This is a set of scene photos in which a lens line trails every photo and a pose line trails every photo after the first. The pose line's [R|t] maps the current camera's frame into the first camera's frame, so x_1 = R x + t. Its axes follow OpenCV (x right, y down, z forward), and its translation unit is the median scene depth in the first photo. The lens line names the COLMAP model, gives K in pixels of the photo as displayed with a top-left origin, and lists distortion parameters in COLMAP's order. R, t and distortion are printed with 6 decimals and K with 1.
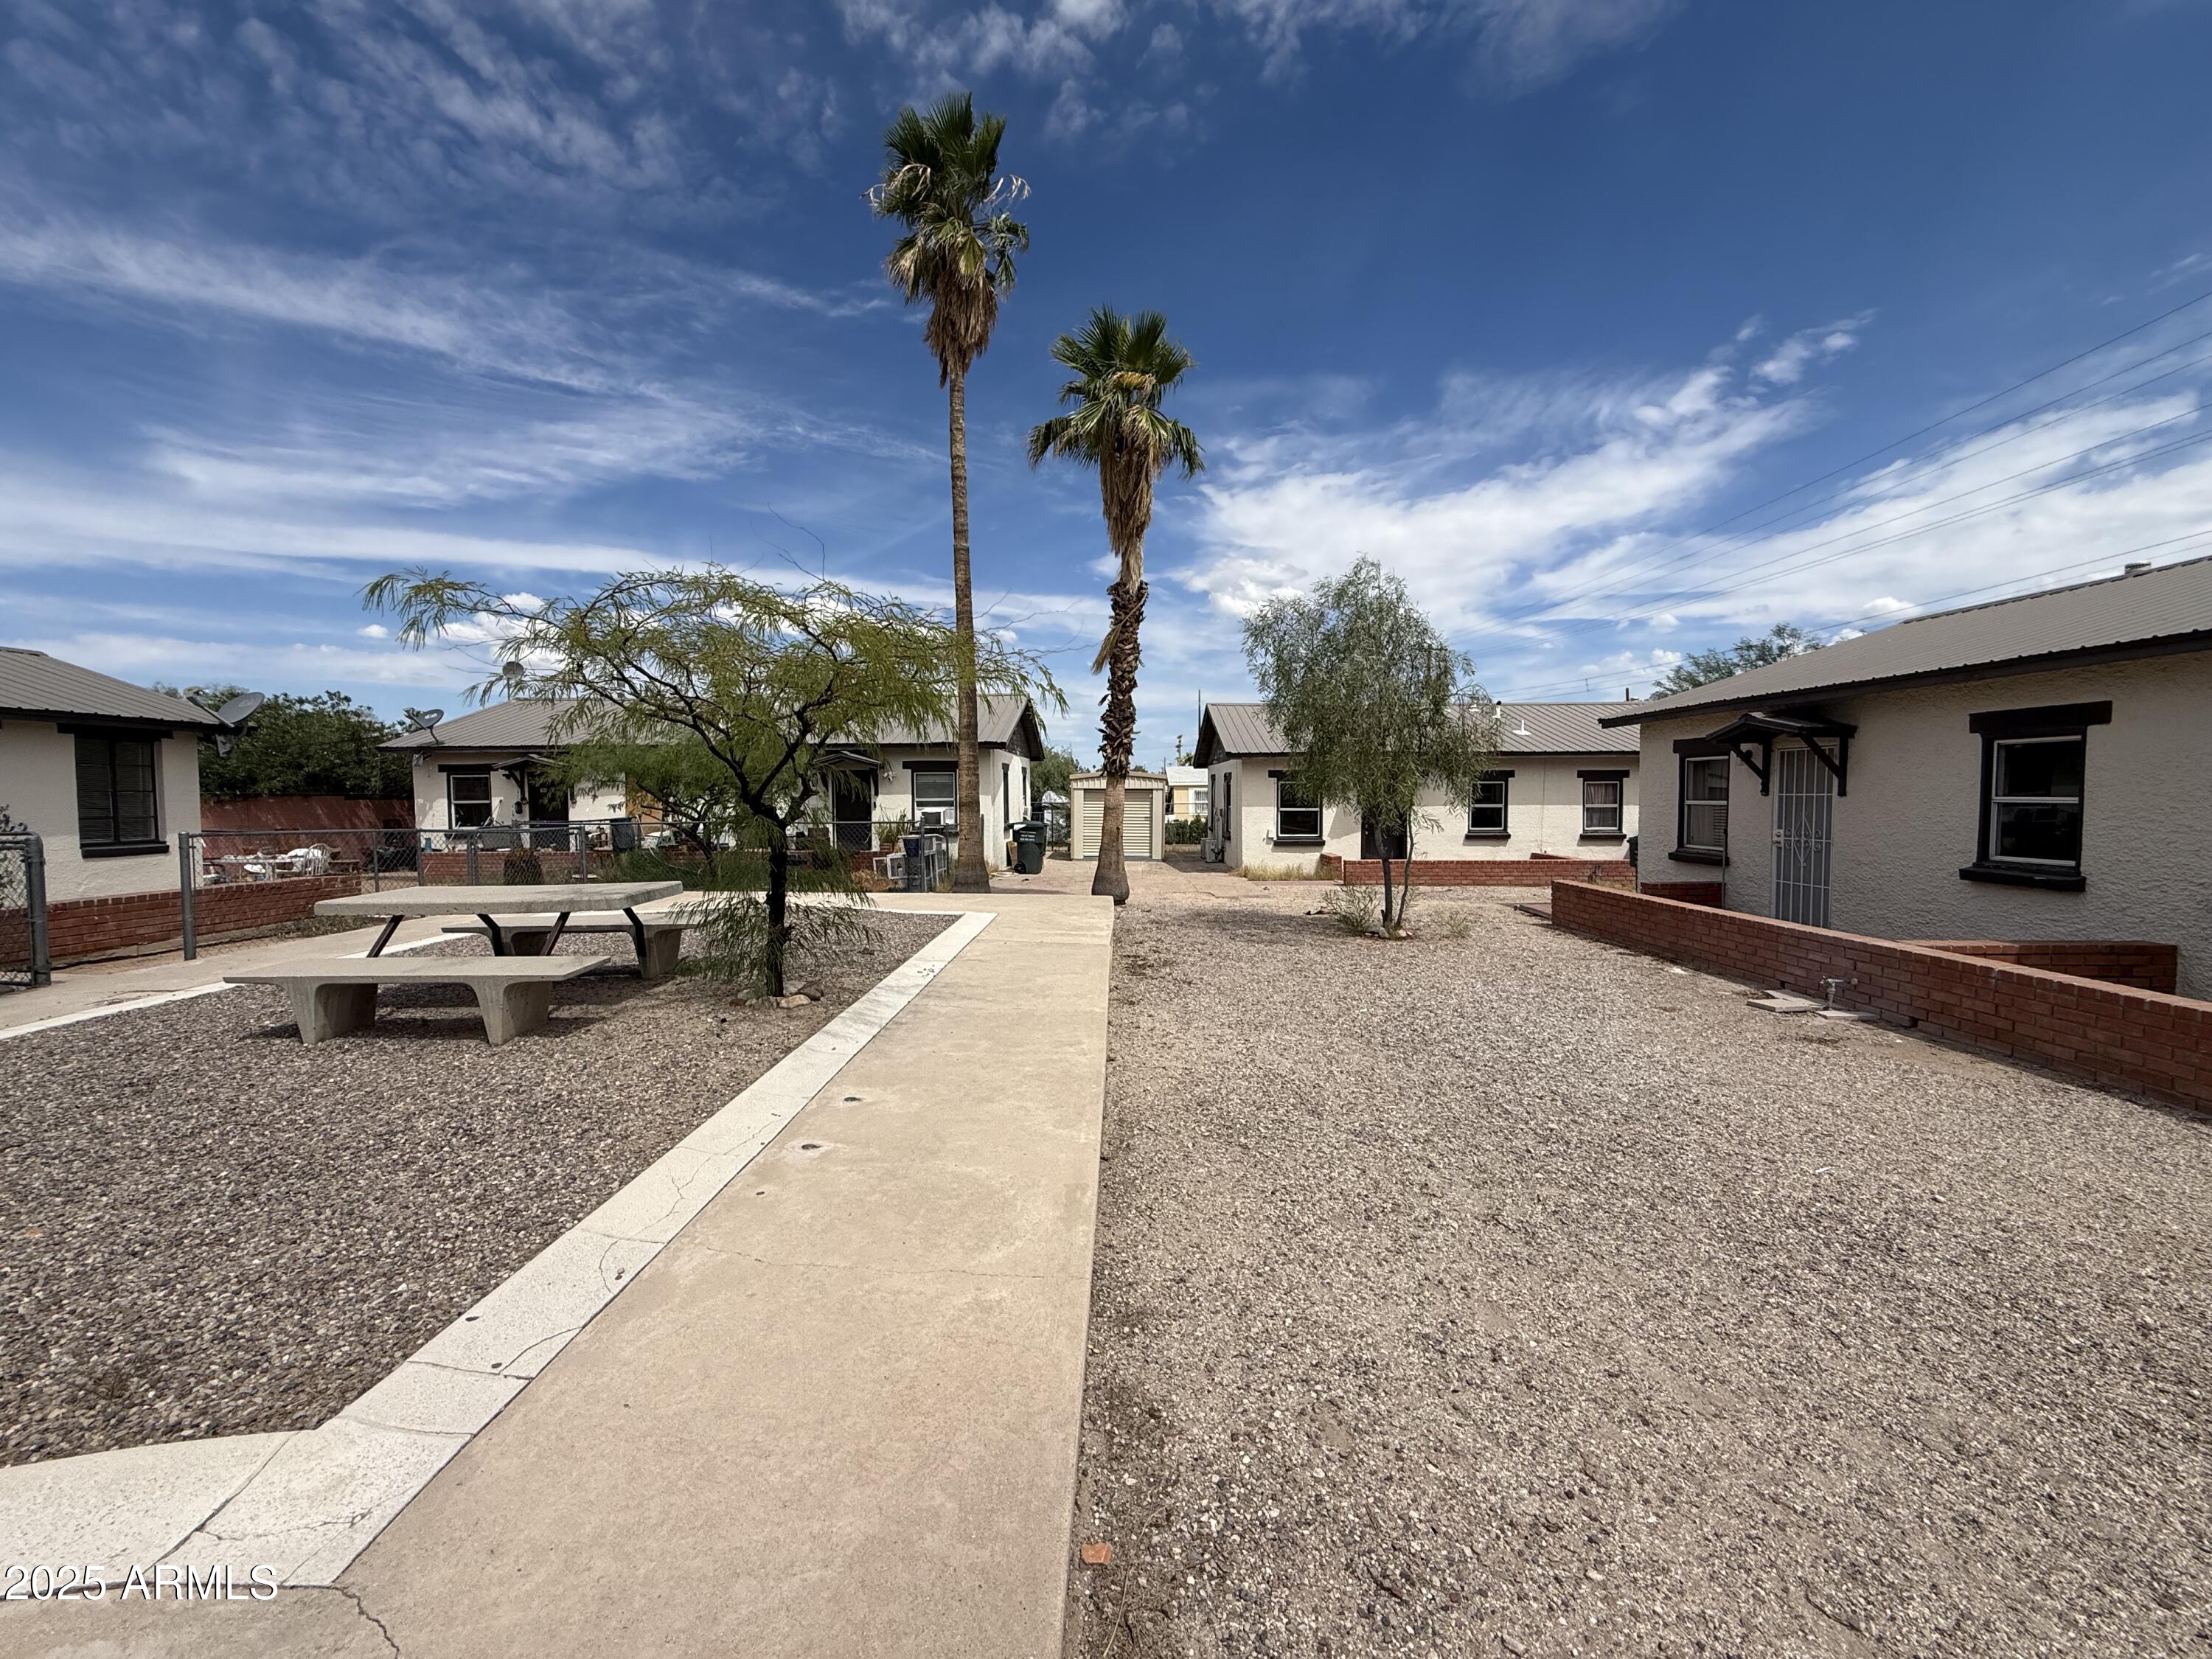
lens RADIAL K [[885.4, 0, 1101.4], [0, 885.4, 830.4], [0, 0, 1]] dist [0.000677, -0.000222]
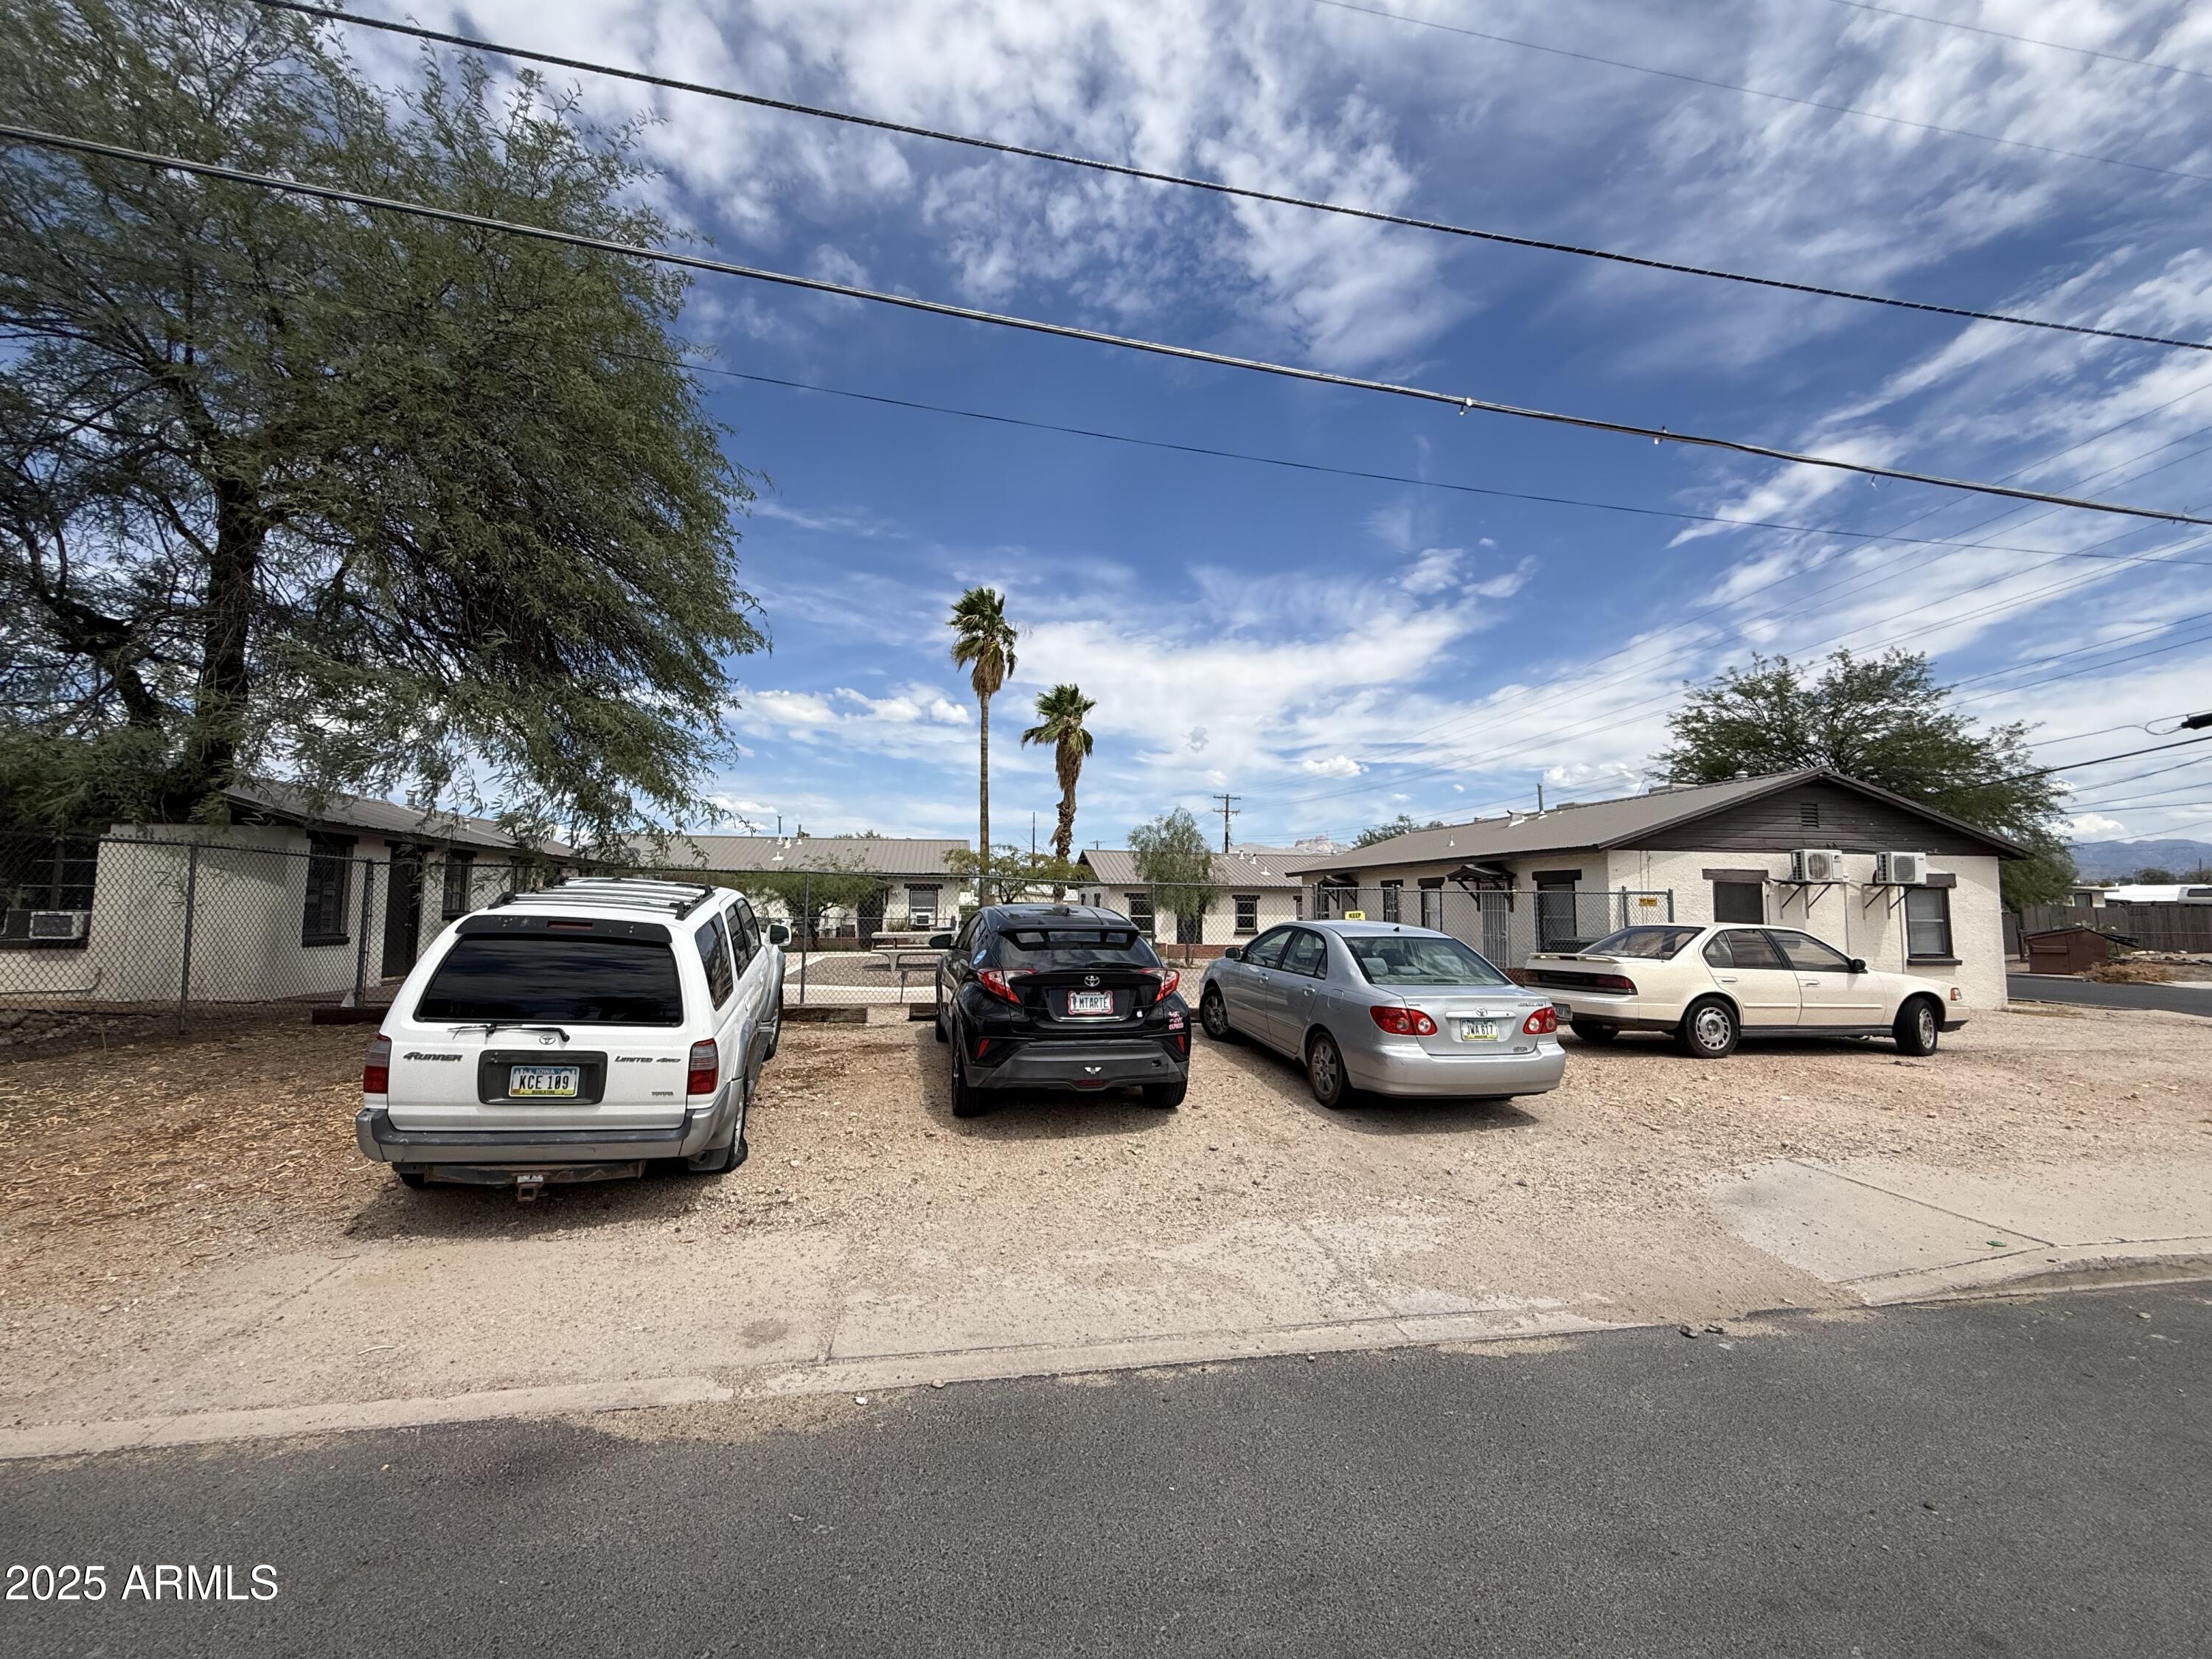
lens RADIAL K [[885.4, 0, 1101.4], [0, 885.4, 830.4], [0, 0, 1]] dist [0.000677, -0.000222]
pose [[0.975308, 0.030294, 0.218760, -0.476412], [-0.002280, 0.991876, -0.127190, 0.066351], [-0.220835, 0.123551, 0.967454, -1.421868]]
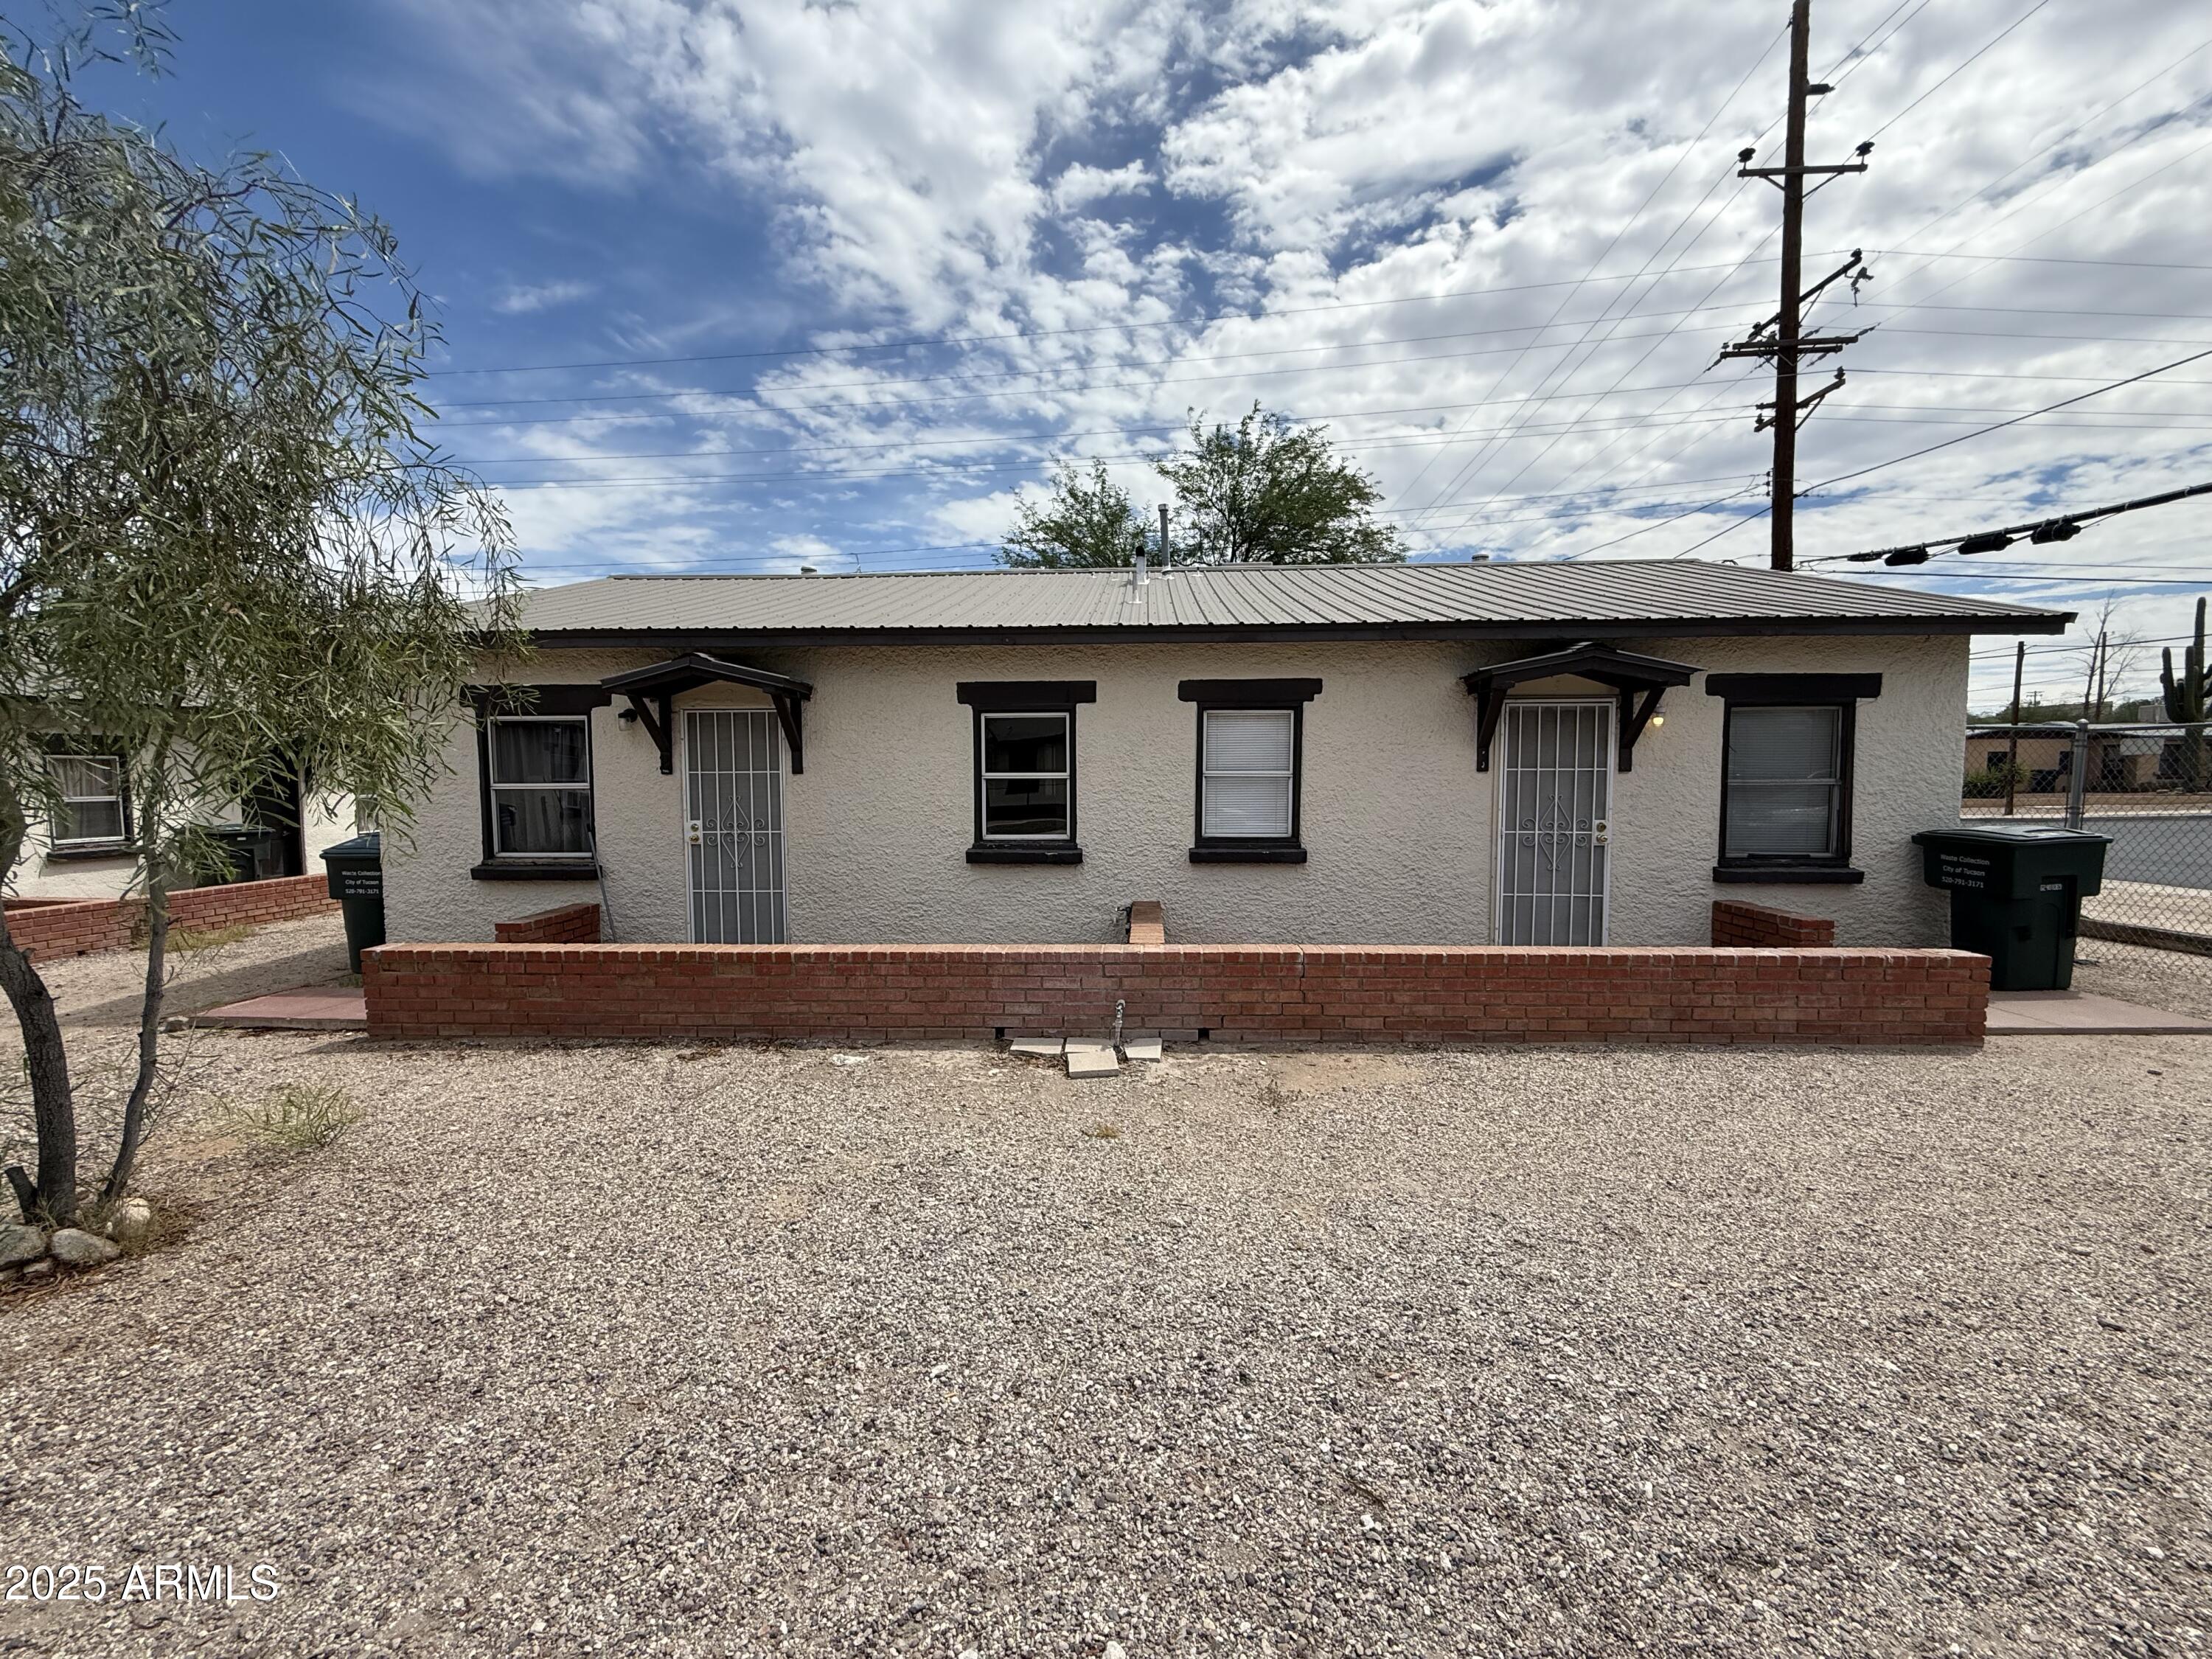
lens RADIAL K [[886.5, 0, 1079.5], [0, 886.5, 821.5], [0, 0, 1]] dist [-0.003230, -0.000323]
pose [[0.026100, -0.049020, 0.998457, 0.052342], [0.046782, 0.997763, 0.047763, -0.022805], [-0.998564, 0.045463, 0.028335, 0.750648]]
